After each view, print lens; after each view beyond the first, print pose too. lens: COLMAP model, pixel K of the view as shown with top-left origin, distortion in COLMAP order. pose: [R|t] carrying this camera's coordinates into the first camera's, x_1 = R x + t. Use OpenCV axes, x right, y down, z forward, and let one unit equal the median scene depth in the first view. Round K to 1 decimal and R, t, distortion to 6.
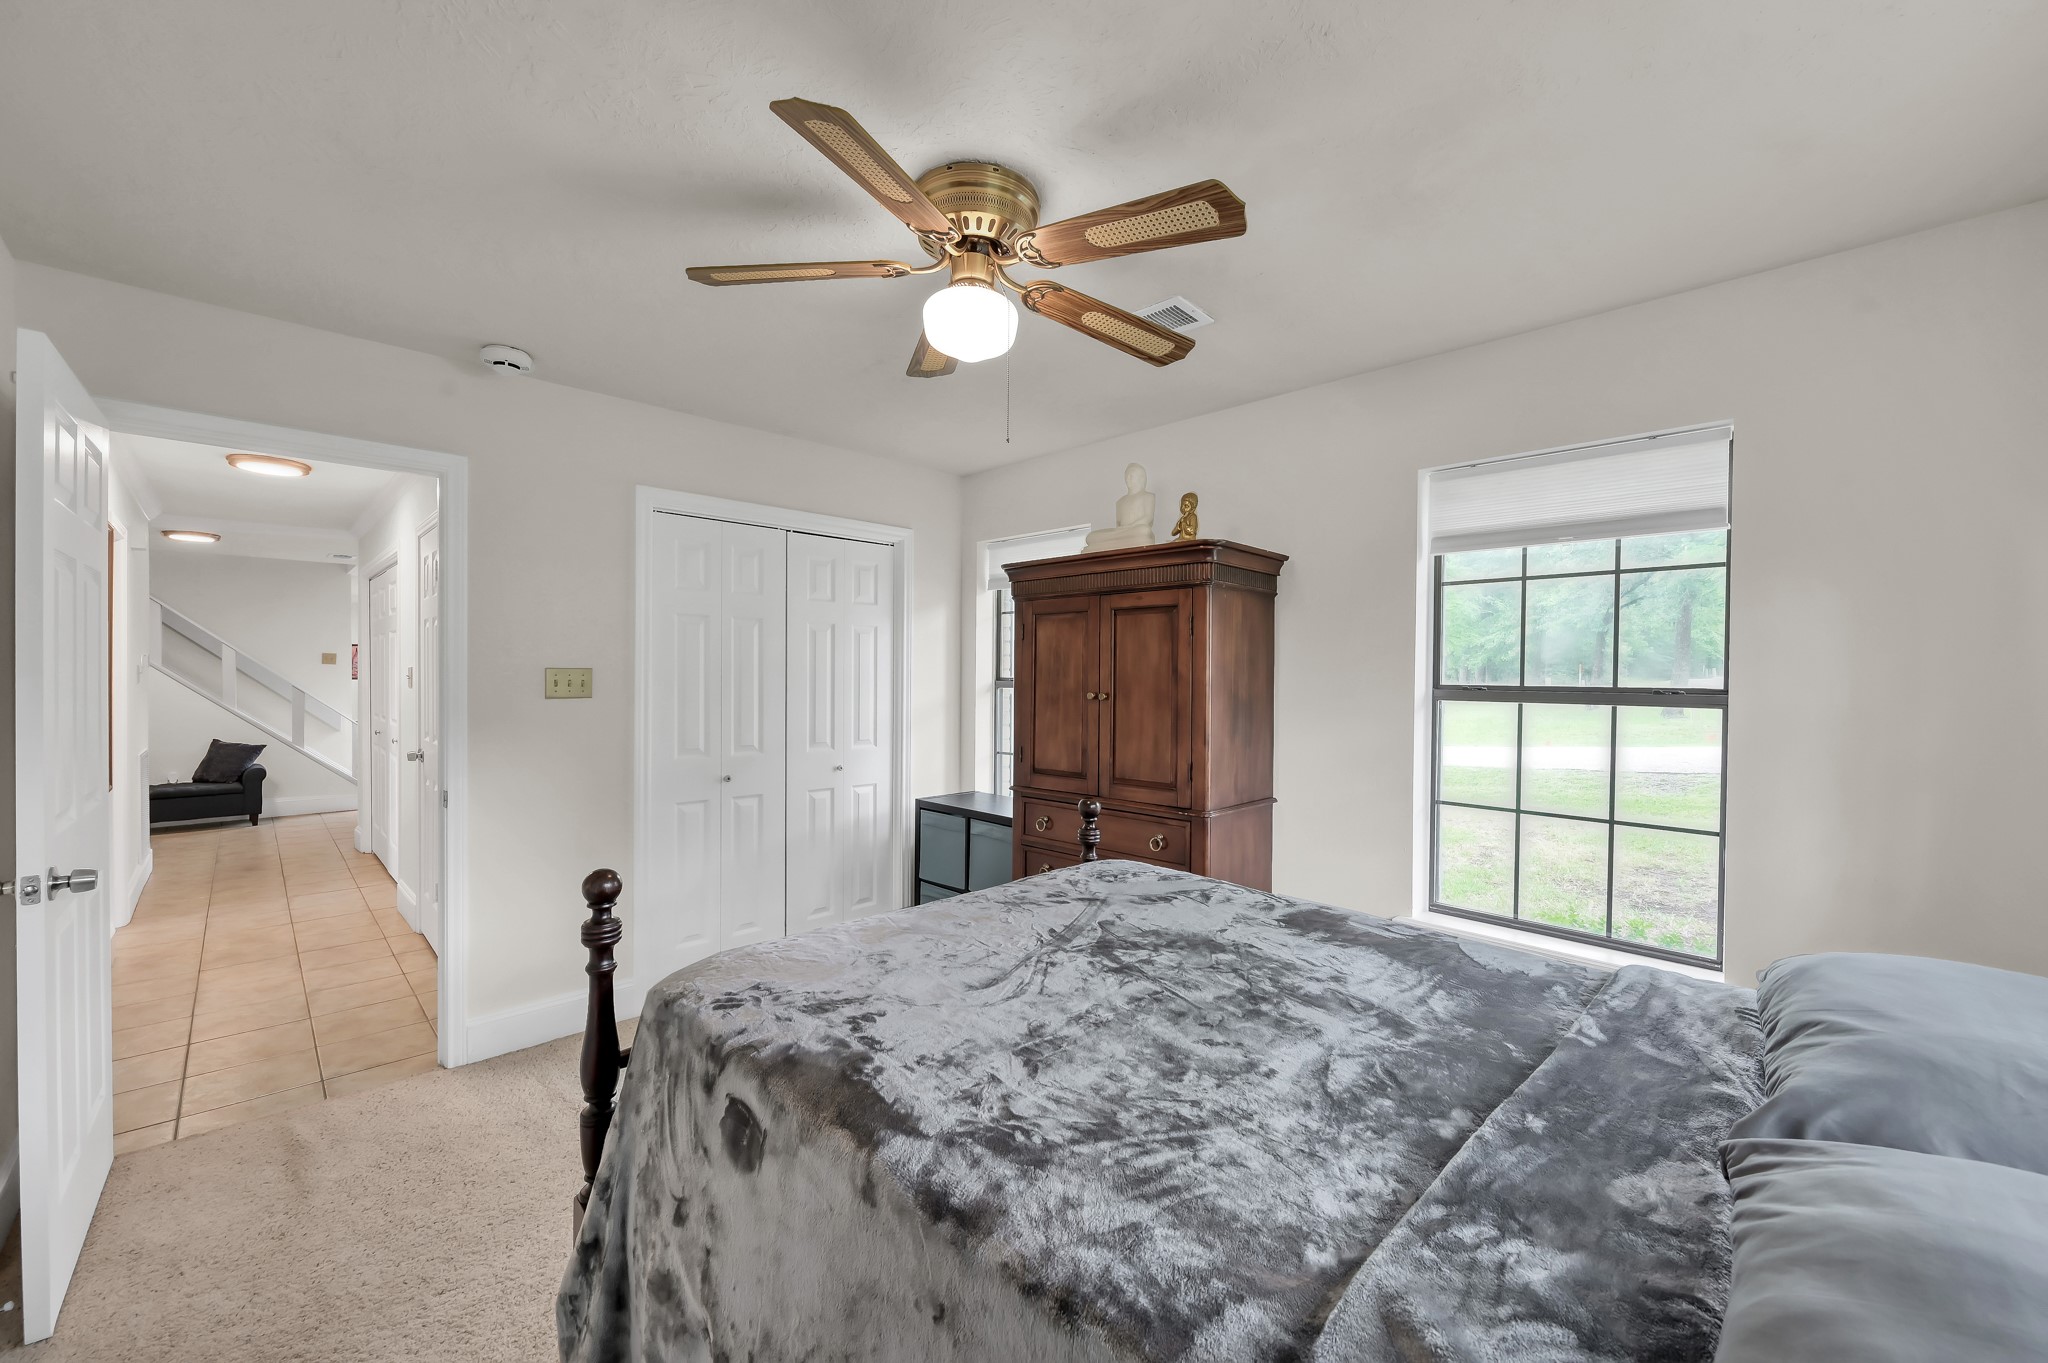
lens RADIAL K [[803.3, 0, 1024.0], [0, 803.3, 681.5], [0, 0, 1]] dist [0.000706, 0.000093]
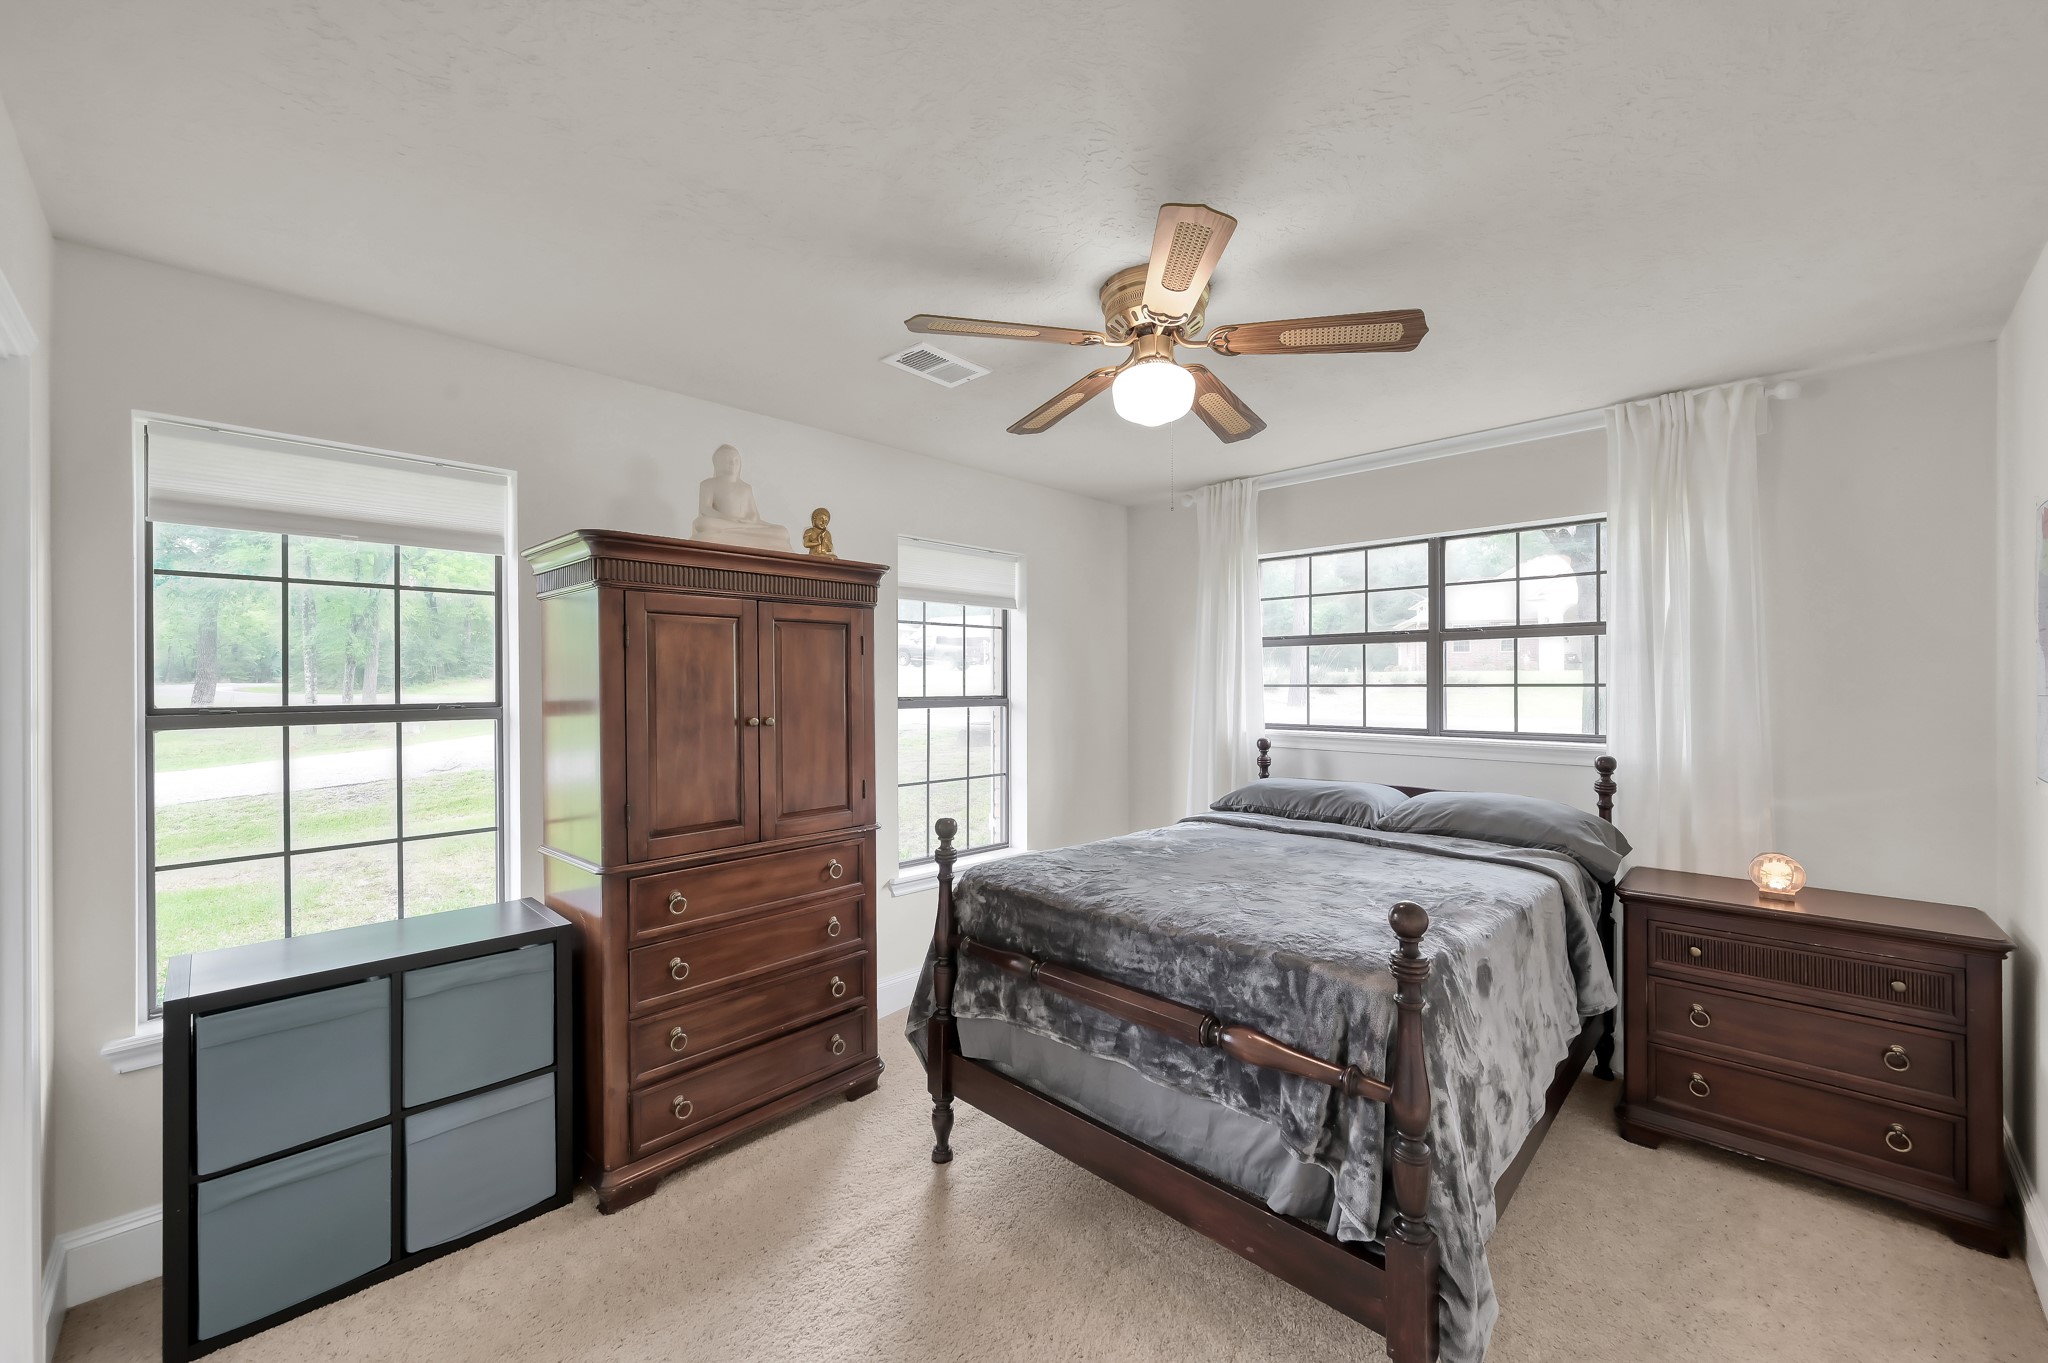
lens RADIAL K [[803.3, 0, 1024.0], [0, 803.3, 681.5], [0, 0, 1]] dist [0.000706, 0.000093]
pose [[-0.003783, -0.003569, 0.999986, -0.652228], [0.022279, 0.999745, 0.003652, -0.017564], [-0.999745, 0.022292, -0.003703, 0.635892]]
